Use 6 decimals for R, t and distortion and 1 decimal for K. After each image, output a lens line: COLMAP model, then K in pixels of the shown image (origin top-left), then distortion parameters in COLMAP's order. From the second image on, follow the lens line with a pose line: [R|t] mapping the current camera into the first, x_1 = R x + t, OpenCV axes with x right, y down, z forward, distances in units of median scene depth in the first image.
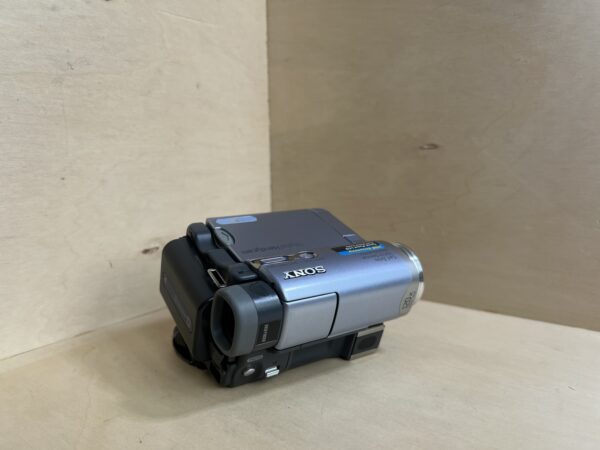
lens RADIAL K [[483.8, 0, 299.2], [0, 483.8, 225.1], [0, 0, 1]] dist [0.008952, -0.051337]
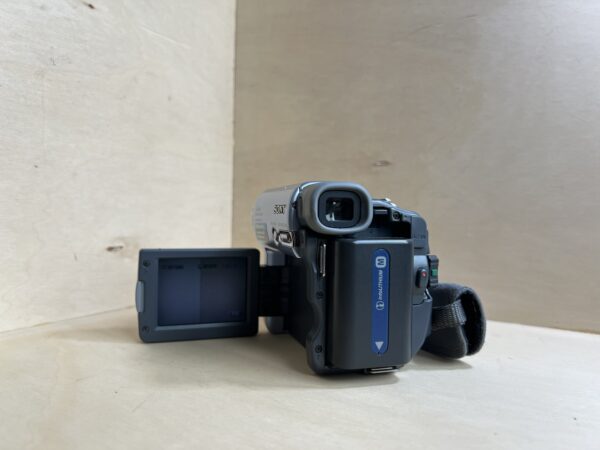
lens RADIAL K [[483.8, 0, 304.4], [0, 483.8, 228.3], [0, 0, 1]] dist [0.008952, -0.051337]
pose [[0.991849, 0.034542, 0.122651, -0.043546], [-0.020563, 0.993329, -0.113464, 0.131105], [-0.125752, 0.110017, 0.985943, -0.062234]]
